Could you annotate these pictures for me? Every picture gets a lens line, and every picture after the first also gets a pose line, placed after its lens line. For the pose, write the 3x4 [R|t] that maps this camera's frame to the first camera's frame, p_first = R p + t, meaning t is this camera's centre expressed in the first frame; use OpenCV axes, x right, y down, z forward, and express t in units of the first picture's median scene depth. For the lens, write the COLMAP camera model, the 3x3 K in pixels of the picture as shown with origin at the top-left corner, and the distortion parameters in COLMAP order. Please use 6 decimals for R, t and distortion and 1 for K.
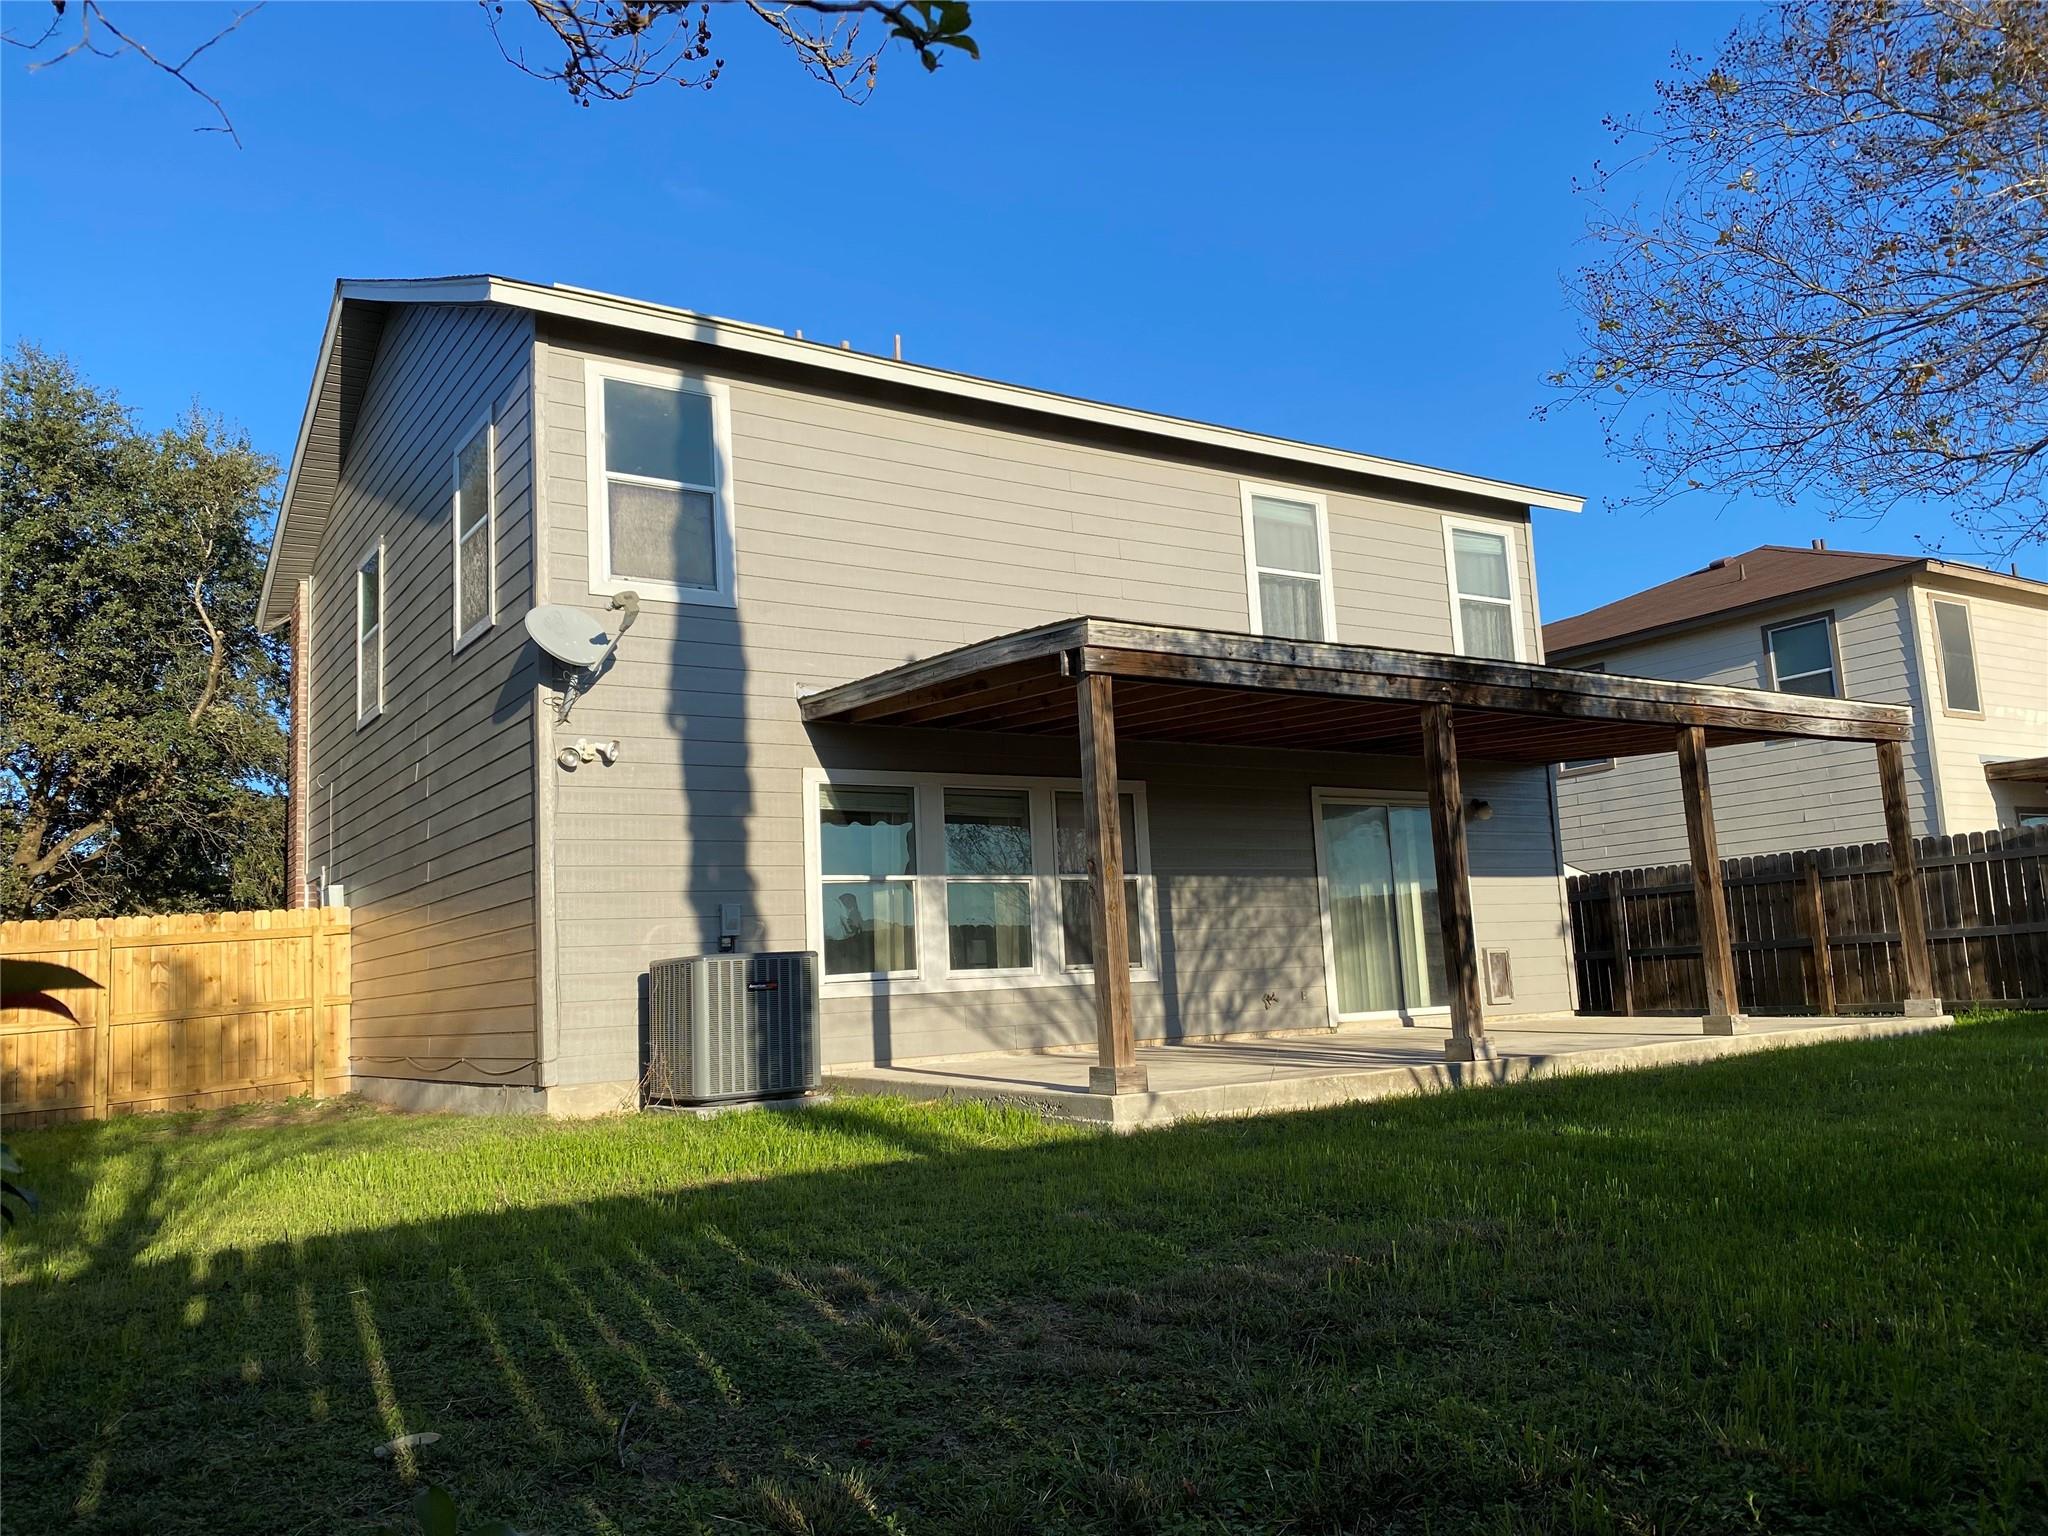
lens RADIAL K [[1554.7, 0, 1024.0], [0, 1554.7, 768.0], [0, 0, 1]] dist [0.059519, -0.119989]
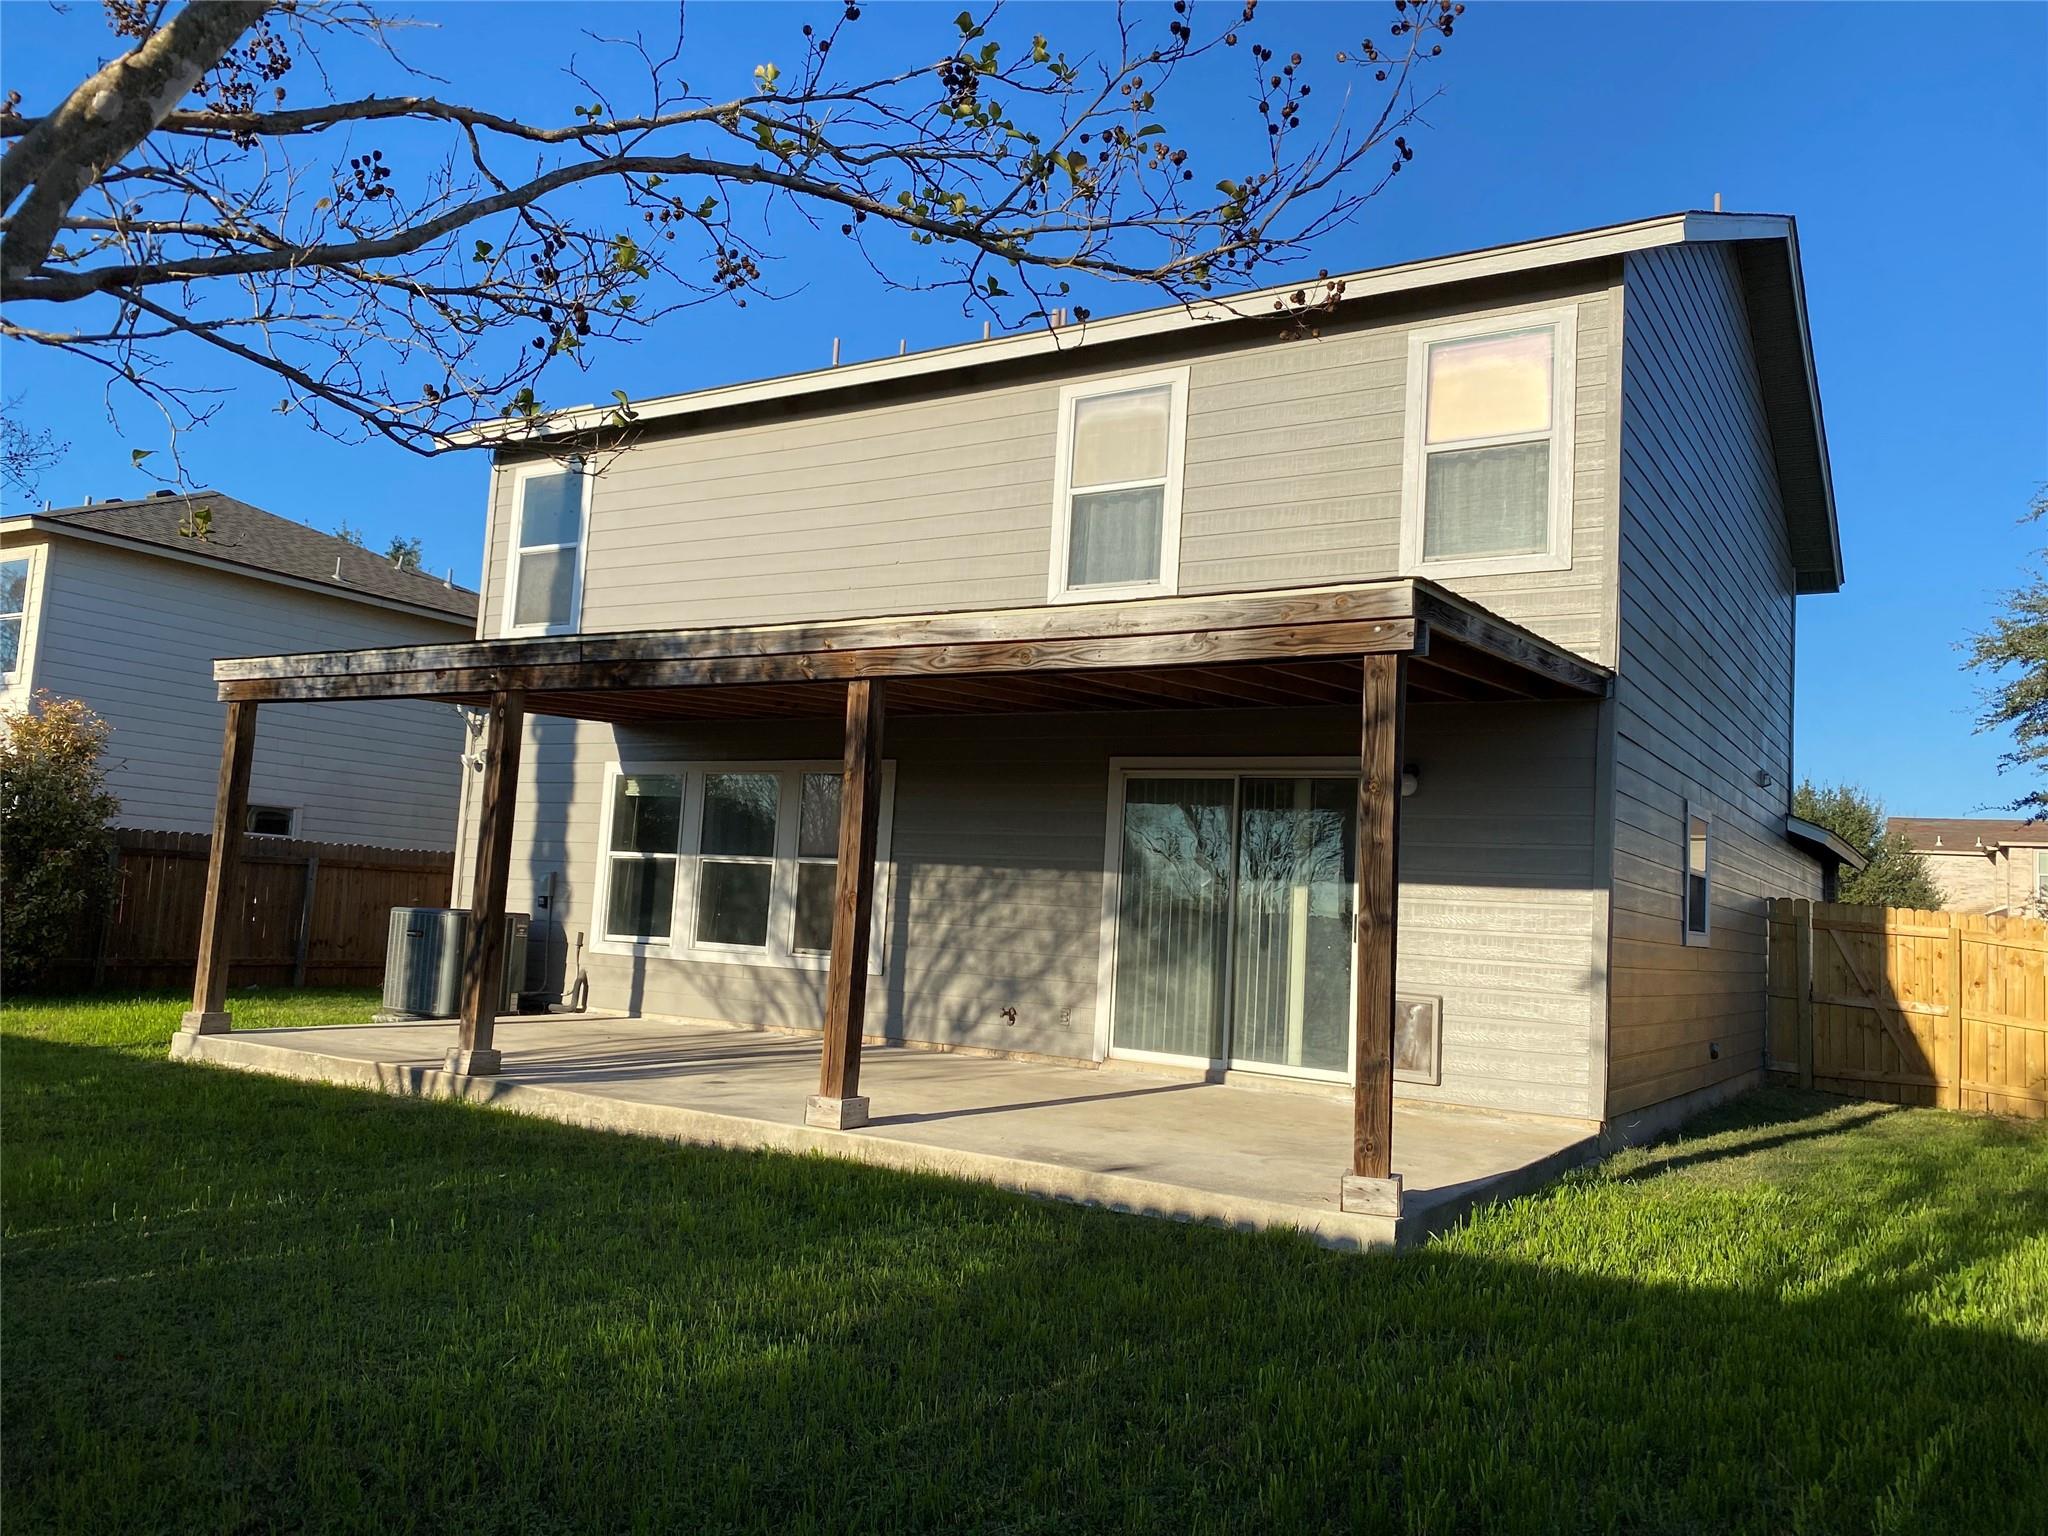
lens RADIAL K [[1584.7, 0, 1024.0], [0, 1584.7, 768.0], [0, 0, 1]] dist [0.058664, -0.076568]
pose [[0.415235, -0.013474, -0.909614, 0.986067], [0.049570, 0.998740, 0.007834, 0.009513], [0.908363, -0.048343, 0.415379, 0.691626]]
